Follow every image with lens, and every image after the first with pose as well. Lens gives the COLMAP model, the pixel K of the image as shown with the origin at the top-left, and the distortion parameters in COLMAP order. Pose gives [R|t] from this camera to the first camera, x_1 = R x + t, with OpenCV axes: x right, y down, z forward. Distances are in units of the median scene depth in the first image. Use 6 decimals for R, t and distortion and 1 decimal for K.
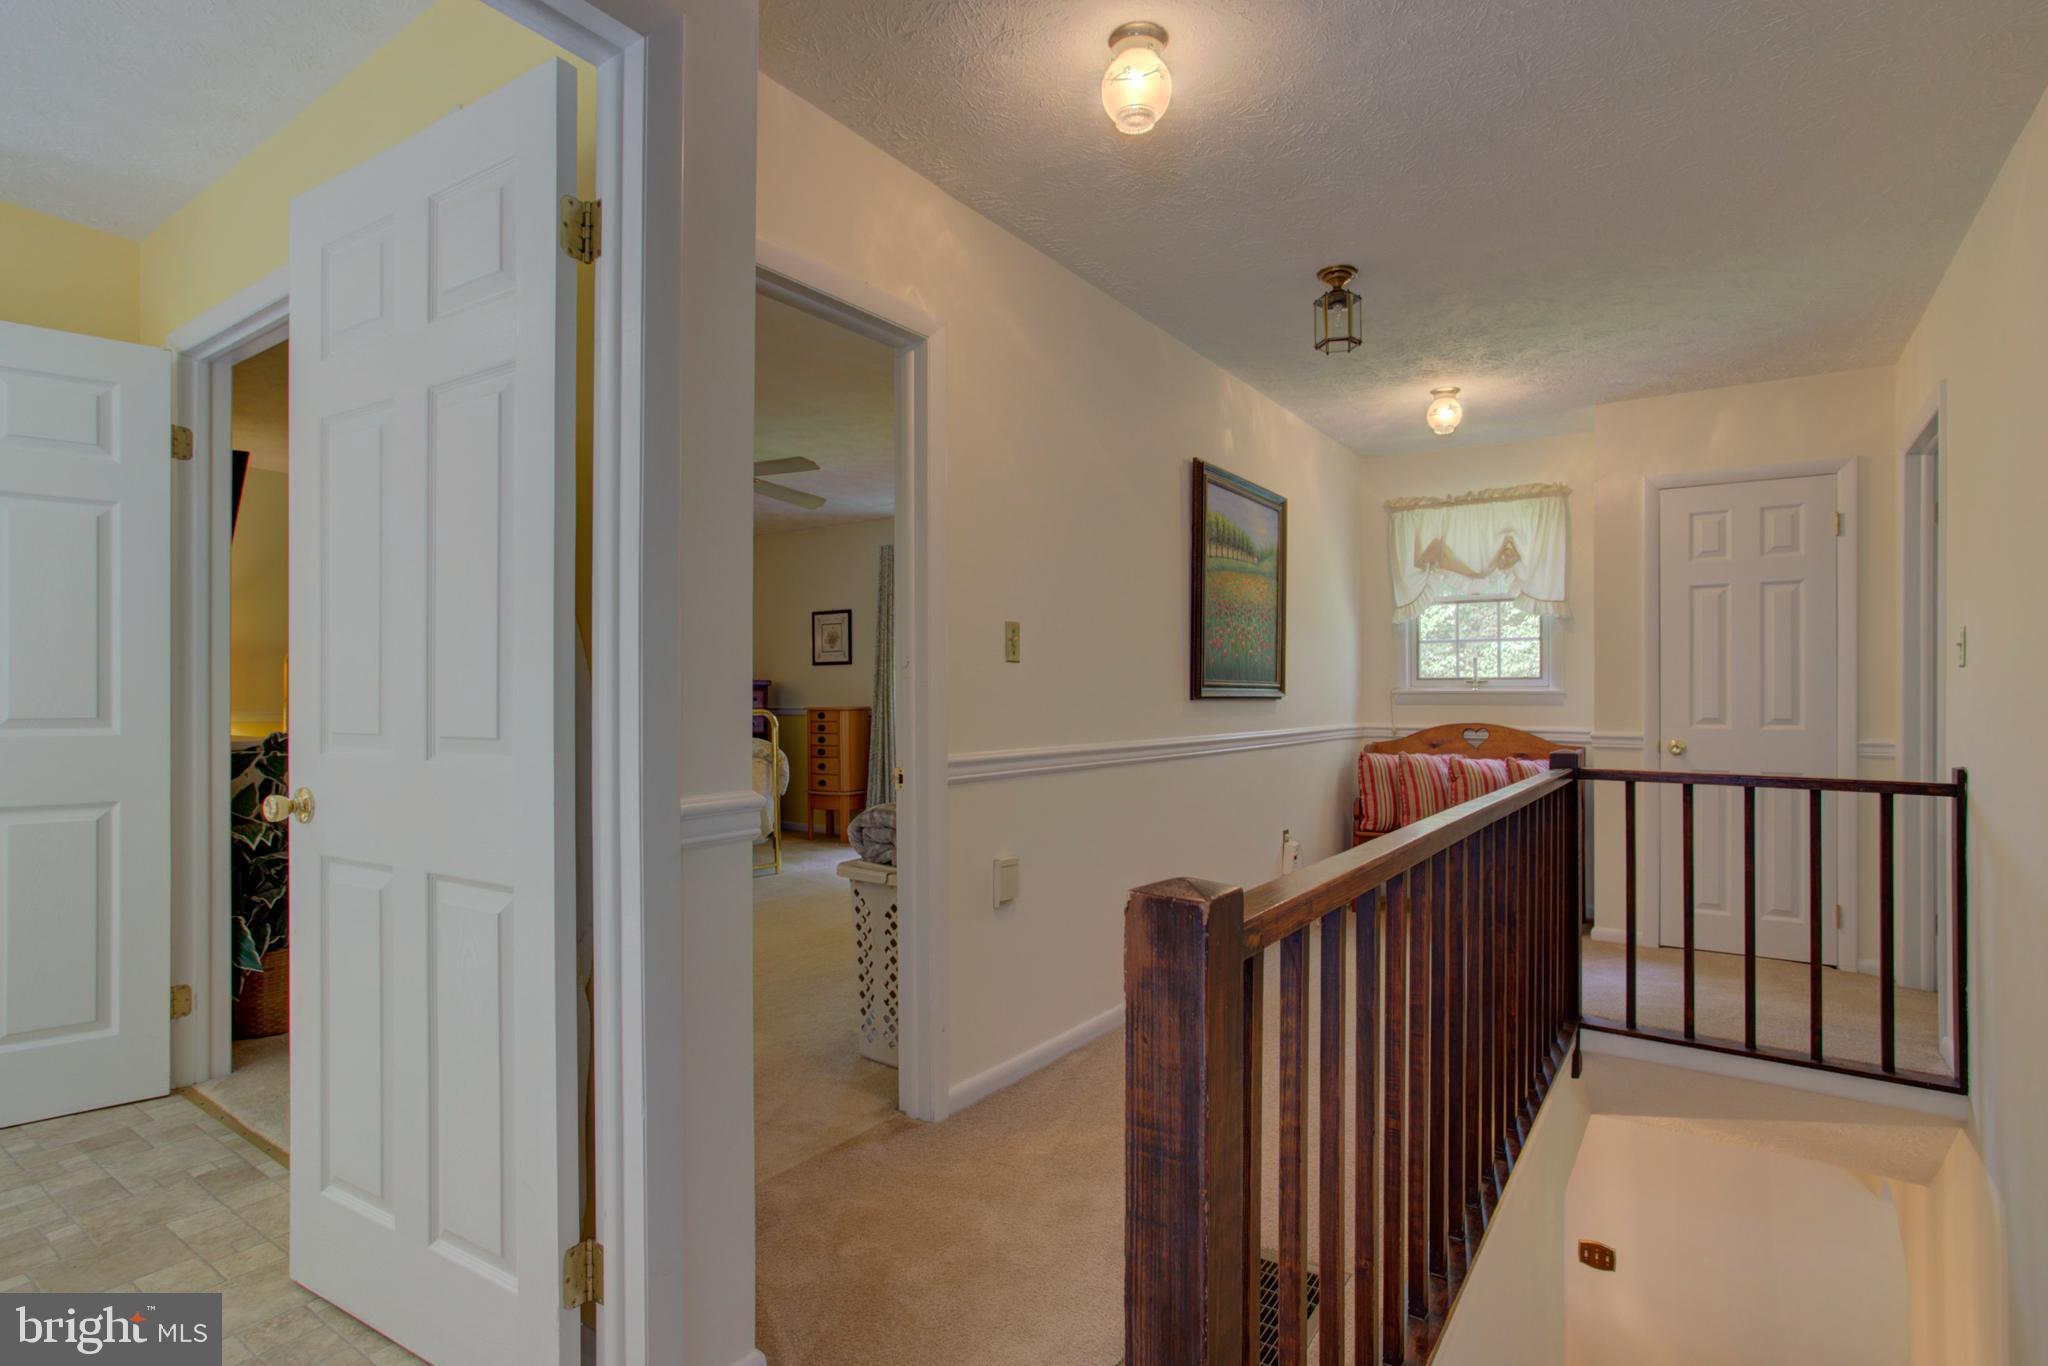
lens RADIAL K [[1038.0, 0, 1018.3], [0, 1038.0, 695.1], [0, 0, 1]] dist [-0.058272, 0.037159]
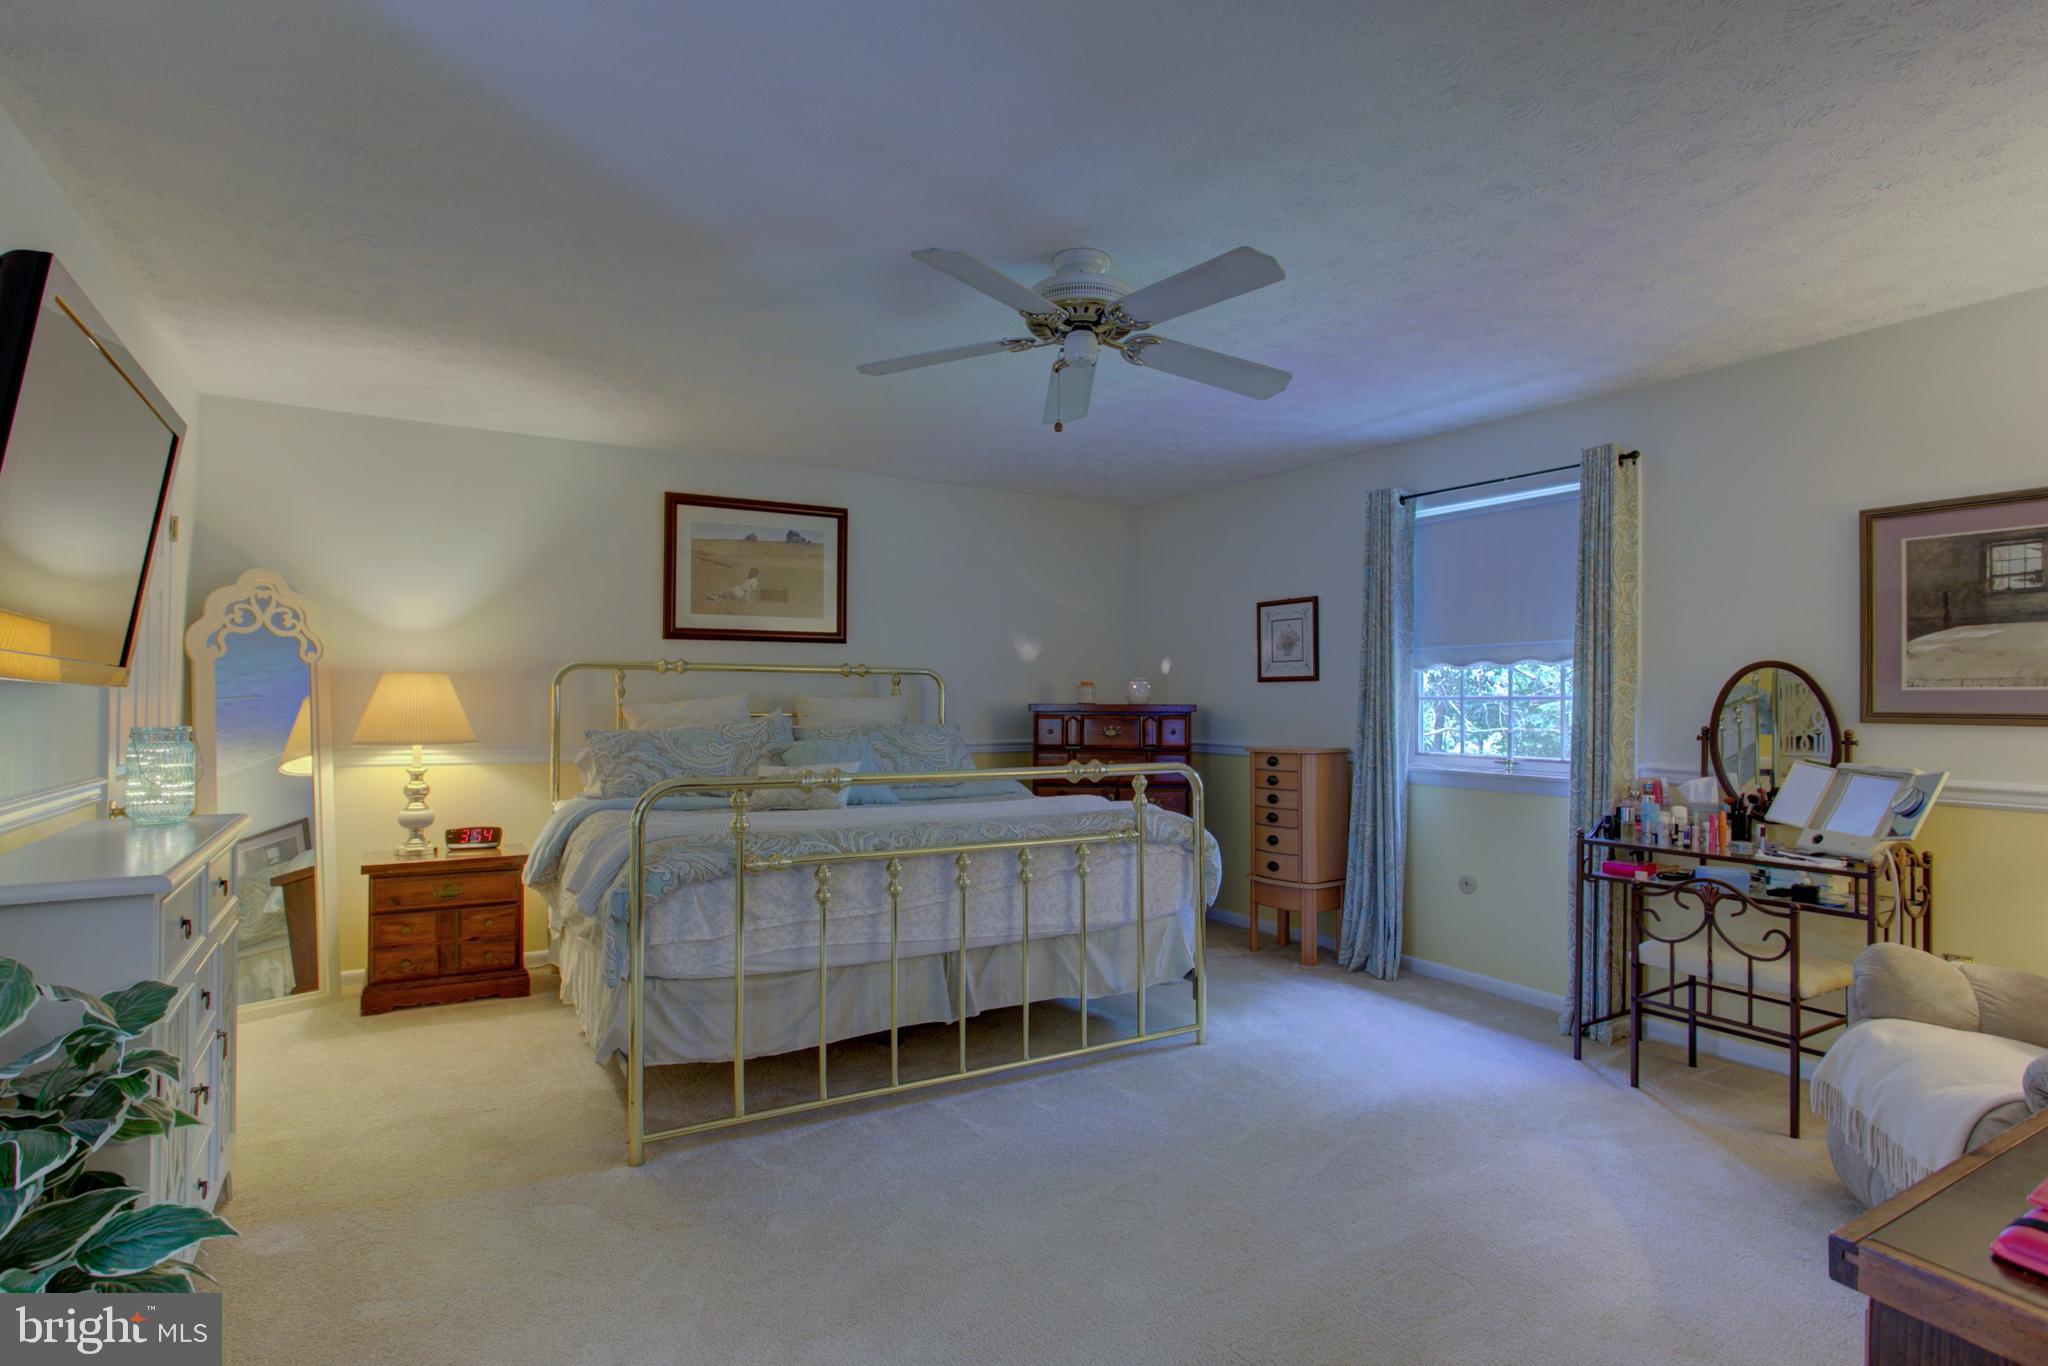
lens RADIAL K [[1038.0, 0, 1018.3], [0, 1038.0, 695.1], [0, 0, 1]] dist [-0.058272, 0.037159]
pose [[0.915602, 0.001629, -0.402082, -0.076825], [-0.005277, 0.999954, -0.007965, -0.015321], [0.402051, 0.009415, 0.915569, 0.350105]]
